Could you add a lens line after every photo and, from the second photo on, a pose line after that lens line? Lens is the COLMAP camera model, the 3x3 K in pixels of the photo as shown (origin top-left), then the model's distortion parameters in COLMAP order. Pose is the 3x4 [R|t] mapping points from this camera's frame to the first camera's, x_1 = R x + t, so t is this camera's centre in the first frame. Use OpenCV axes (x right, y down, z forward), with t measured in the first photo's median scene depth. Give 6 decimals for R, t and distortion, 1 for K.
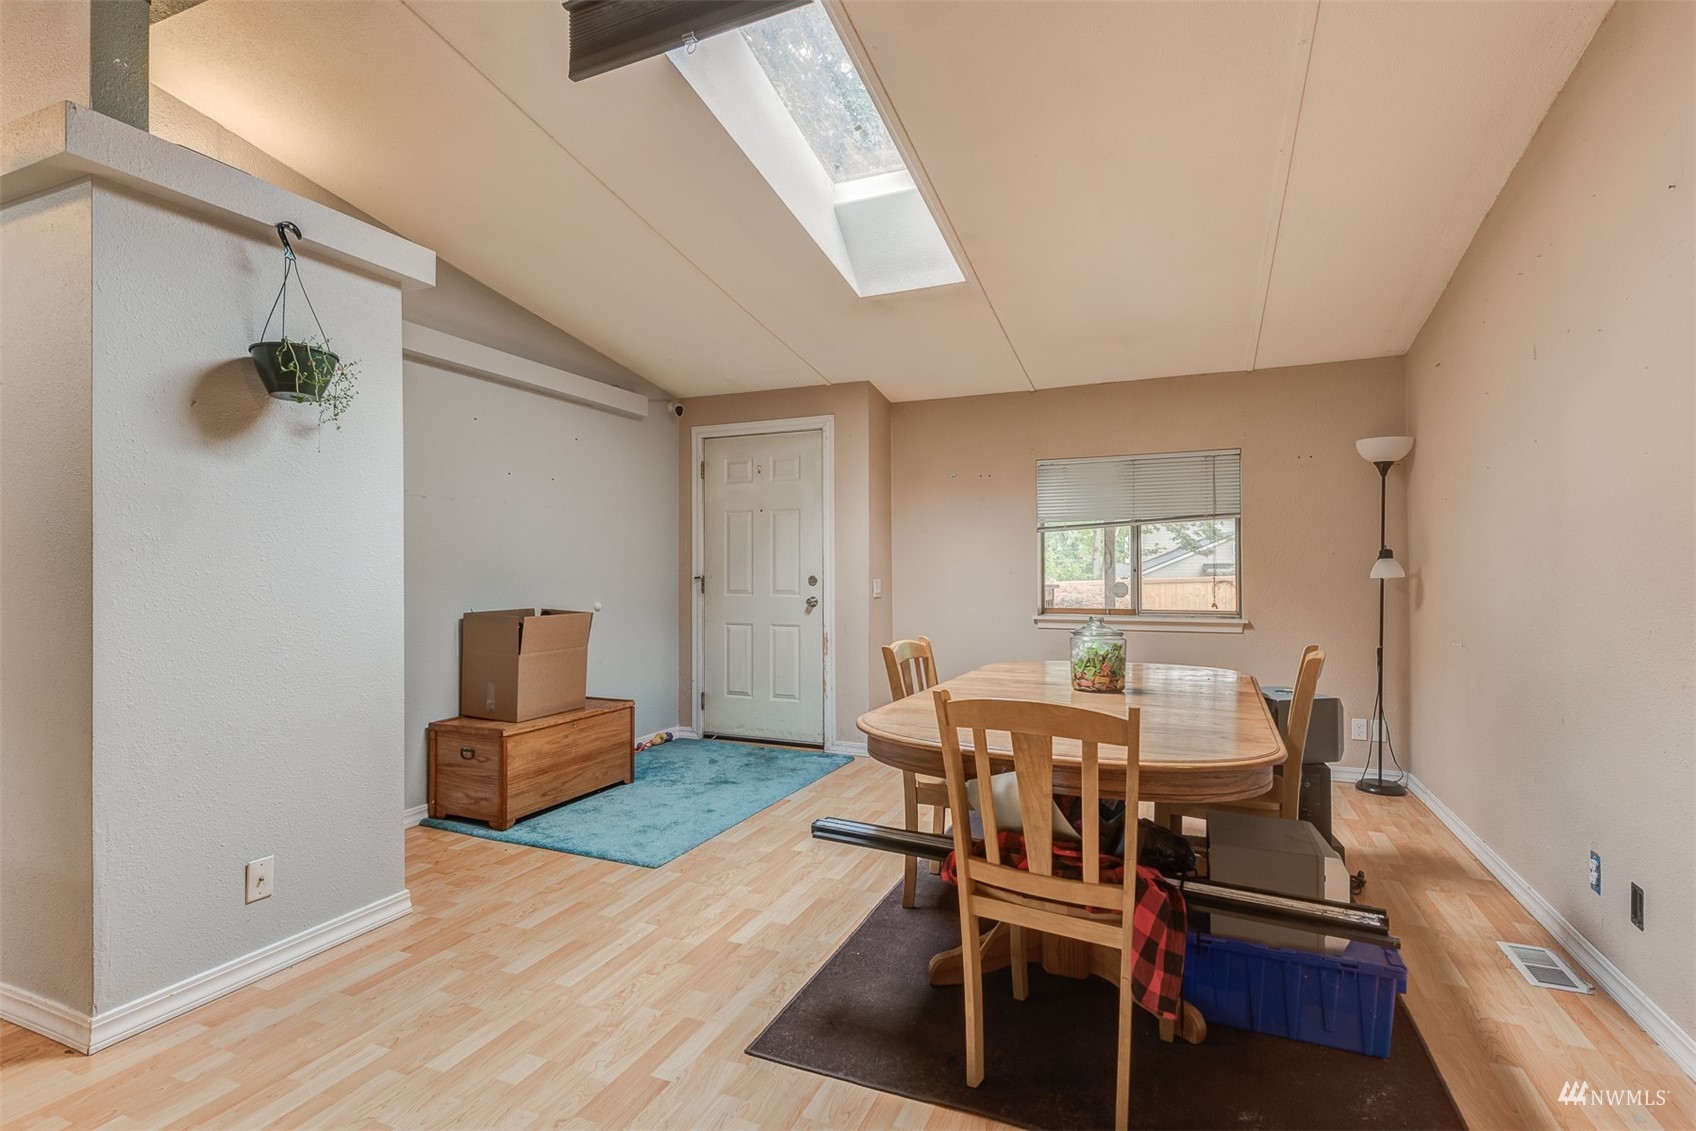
lens RADIAL K [[806.6, 0, 837.4], [0, 806.6, 565.5], [0, 0, 1]] dist [0.002288, -0.000575]
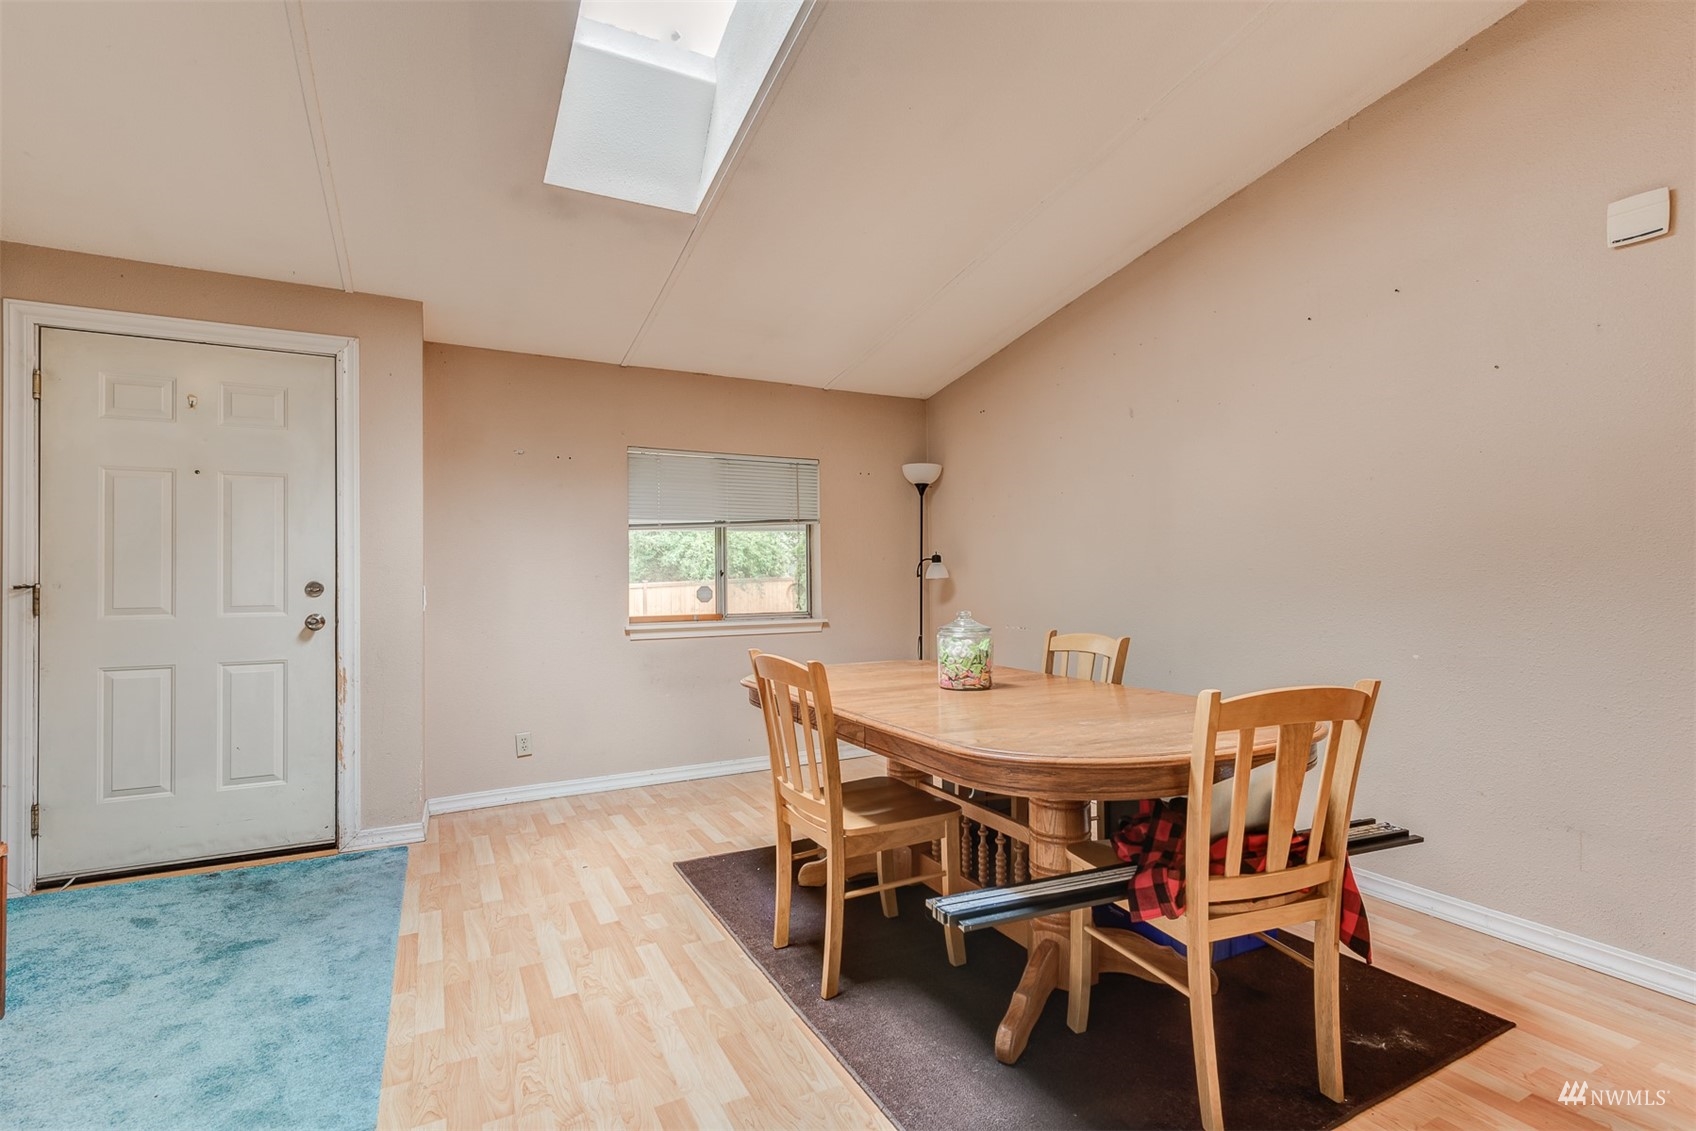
lens RADIAL K [[801.3, 0, 858.3], [0, 801.3, 569.1], [0, 0, 1]] dist [0.034095, -0.015269]
pose [[0.622451, 0.007756, 0.782621, -0.283128], [0.002165, 0.999930, -0.011632, 0.012179], [-0.782656, 0.008934, 0.622390, 0.275074]]
